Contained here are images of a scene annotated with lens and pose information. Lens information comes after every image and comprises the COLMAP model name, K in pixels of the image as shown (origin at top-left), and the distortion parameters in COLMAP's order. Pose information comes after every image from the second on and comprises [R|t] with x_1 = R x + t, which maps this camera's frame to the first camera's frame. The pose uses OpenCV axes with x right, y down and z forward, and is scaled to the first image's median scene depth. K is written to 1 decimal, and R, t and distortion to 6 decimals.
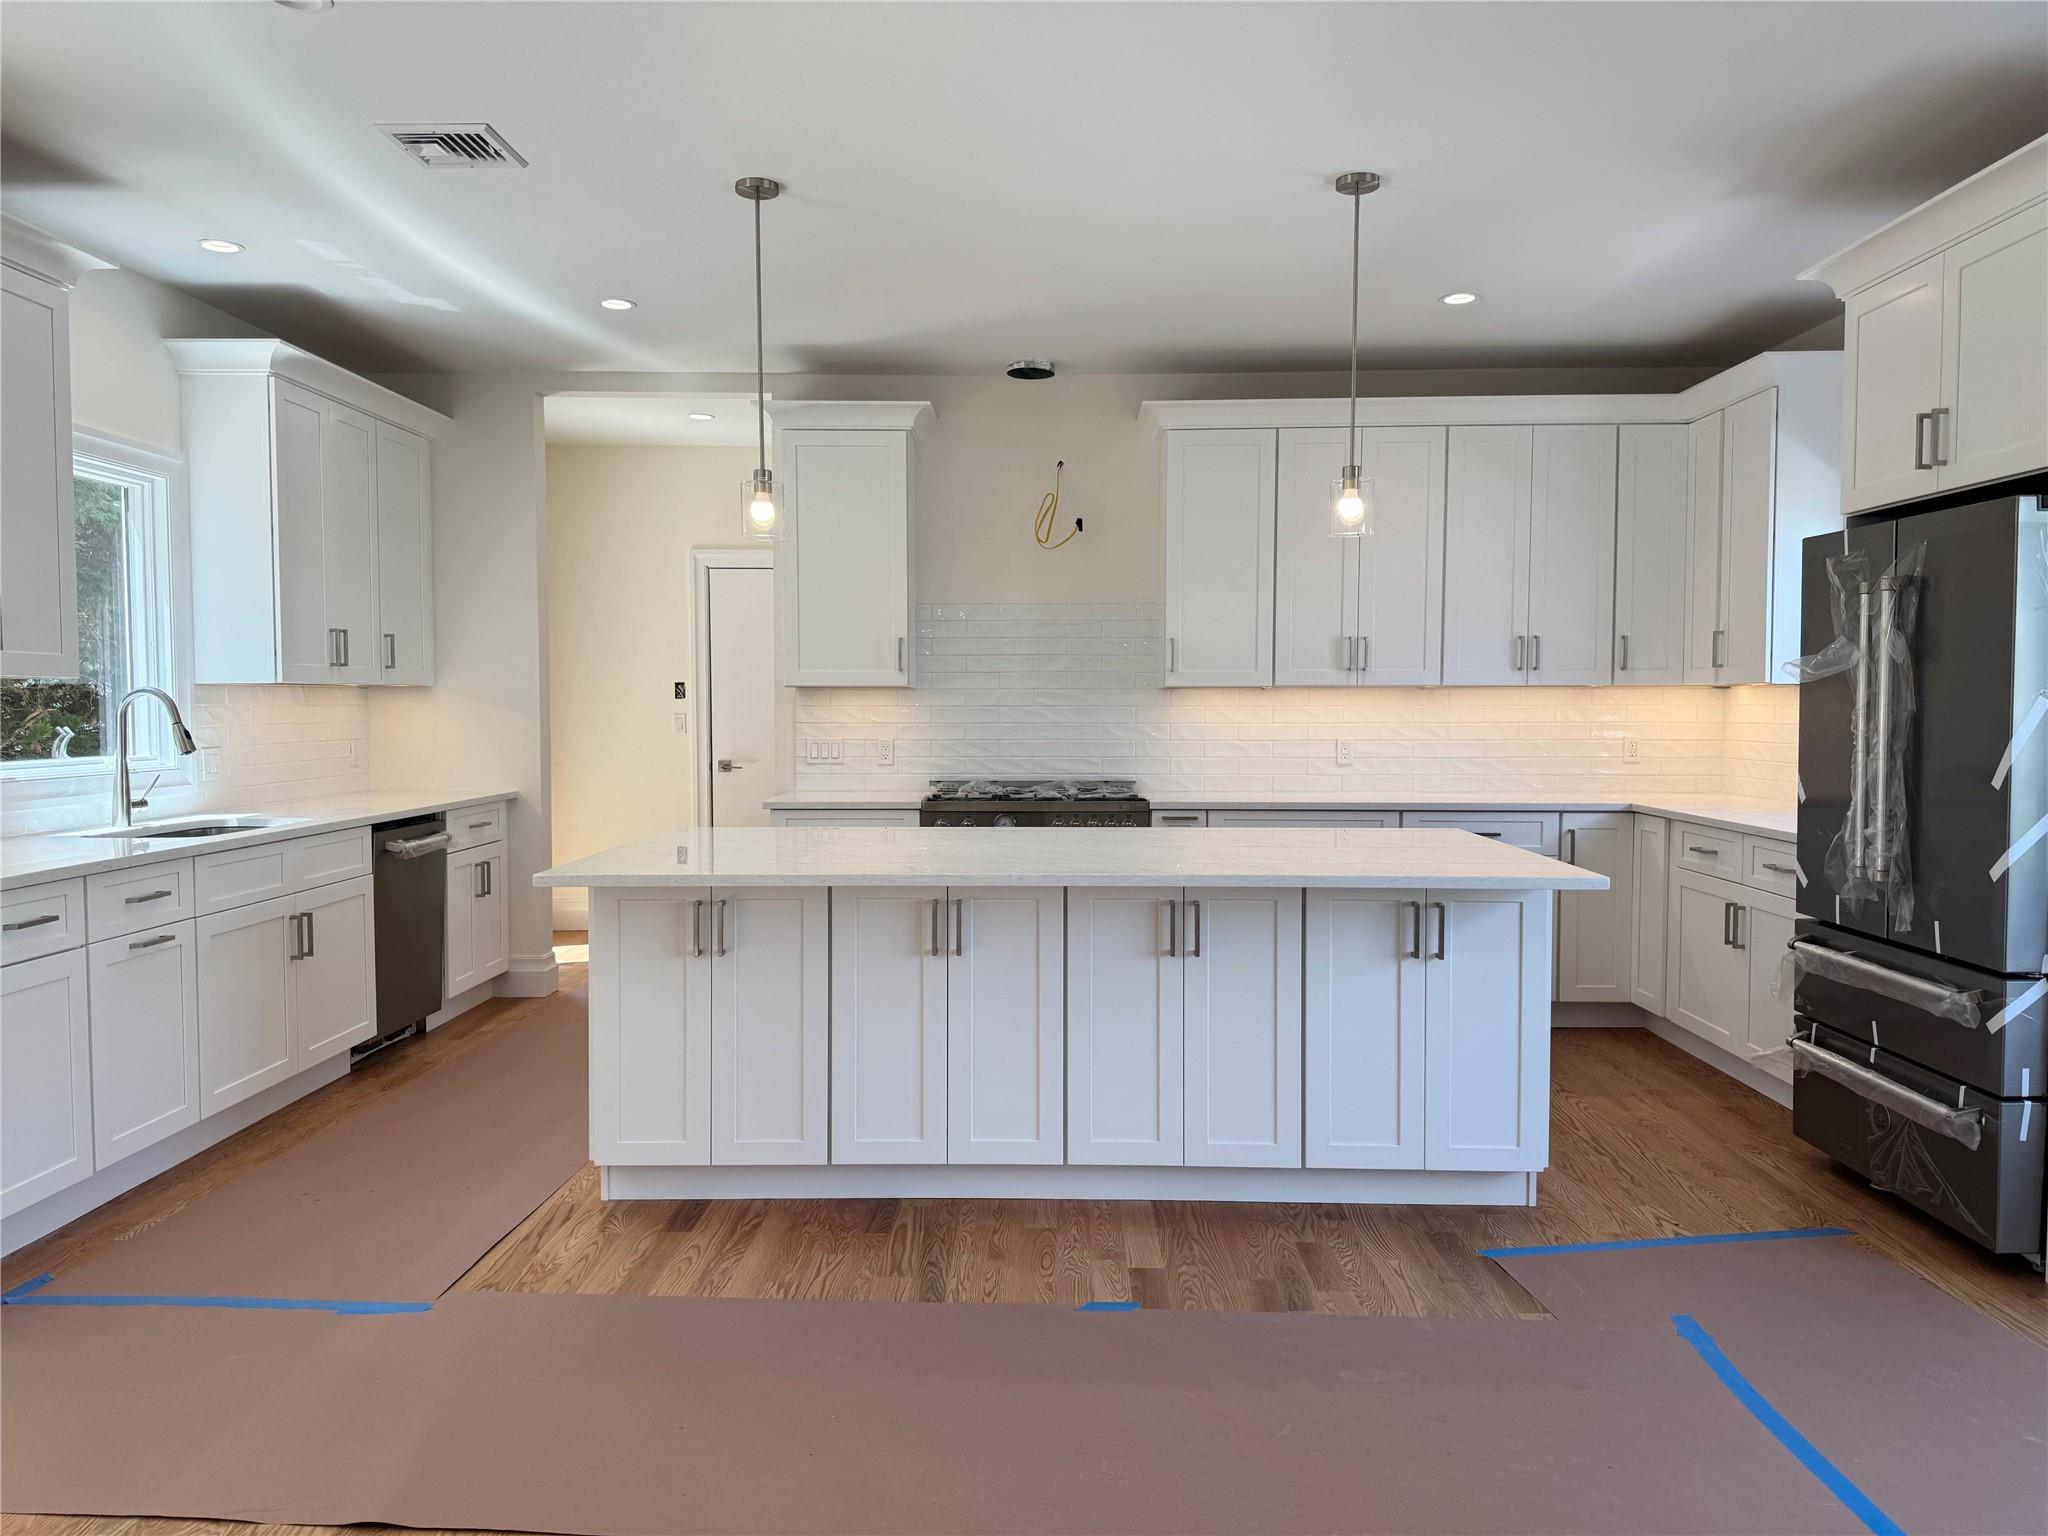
lens RADIAL K [[1452.0, 0, 1039.7], [0, 1452.0, 768.0], [0, 0, 1]] dist [0.051381, -0.055807]
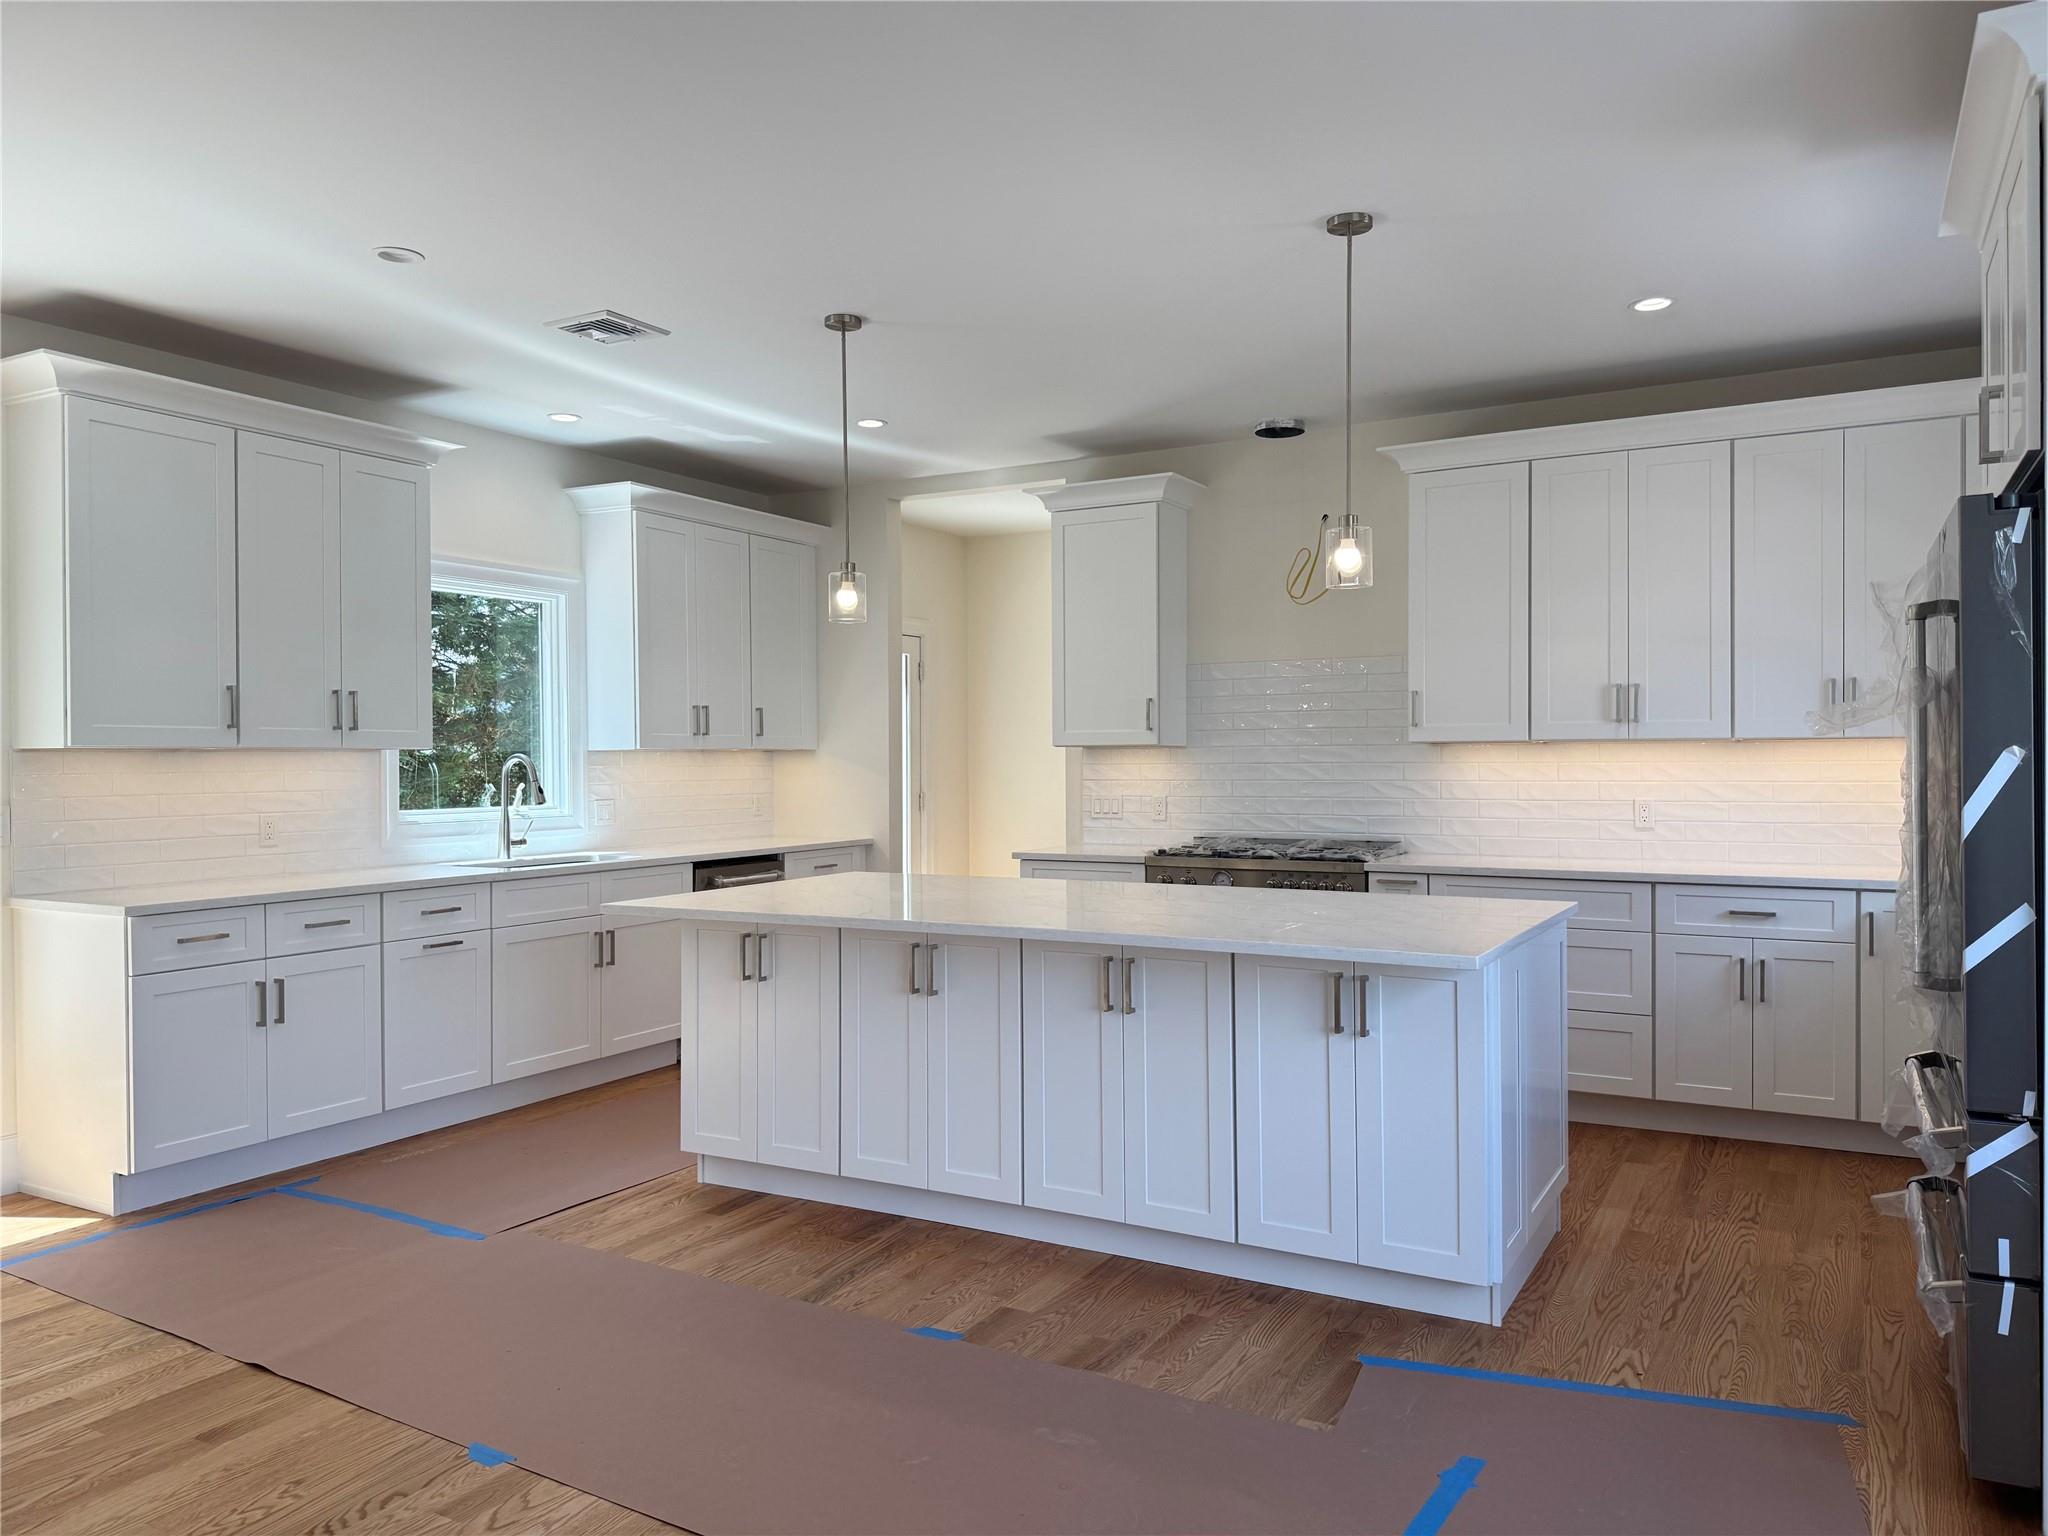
lens RADIAL K [[1452.0, 0, 1025.6], [0, 1452.0, 767.1], [0, 0, 1]] dist [0.051381, -0.055807]
pose [[0.881454, -0.002770, -0.472261, 0.432173], [-0.014917, 0.999321, -0.033702, -0.005831], [0.472034, 0.036752, 0.880814, 0.056175]]
